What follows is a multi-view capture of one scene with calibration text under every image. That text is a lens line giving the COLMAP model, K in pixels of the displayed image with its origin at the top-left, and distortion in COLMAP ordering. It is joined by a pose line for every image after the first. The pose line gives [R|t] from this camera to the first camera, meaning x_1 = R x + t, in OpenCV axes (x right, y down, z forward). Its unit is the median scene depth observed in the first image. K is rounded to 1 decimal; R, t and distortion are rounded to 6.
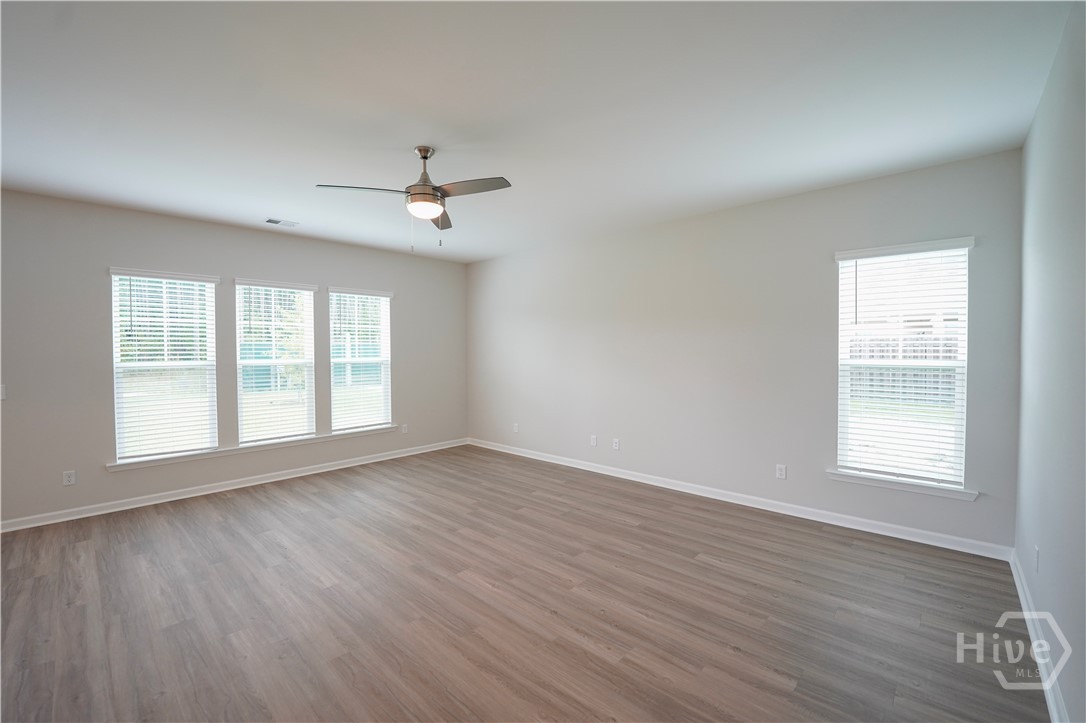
lens RADIAL K [[440.8, 0, 539.3], [0, 440.8, 360.3], [0, 0, 1]] dist [-0.022704, 0.000464]
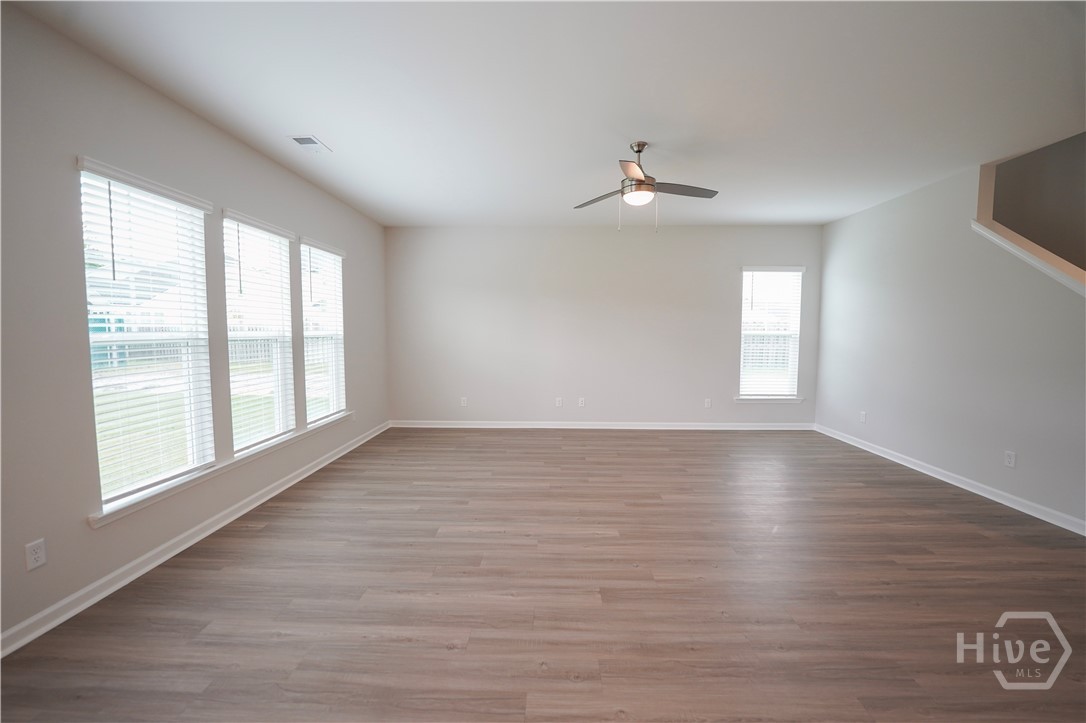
lens RADIAL K [[440.8, 0, 539.3], [0, 440.8, 360.3], [0, 0, 1]] dist [-0.022704, 0.000464]
pose [[0.760411, -0.038938, 0.648273, -0.914544], [0.010505, 0.998808, 0.047670, 0.020830], [-0.649357, -0.029439, 0.759914, 0.207539]]
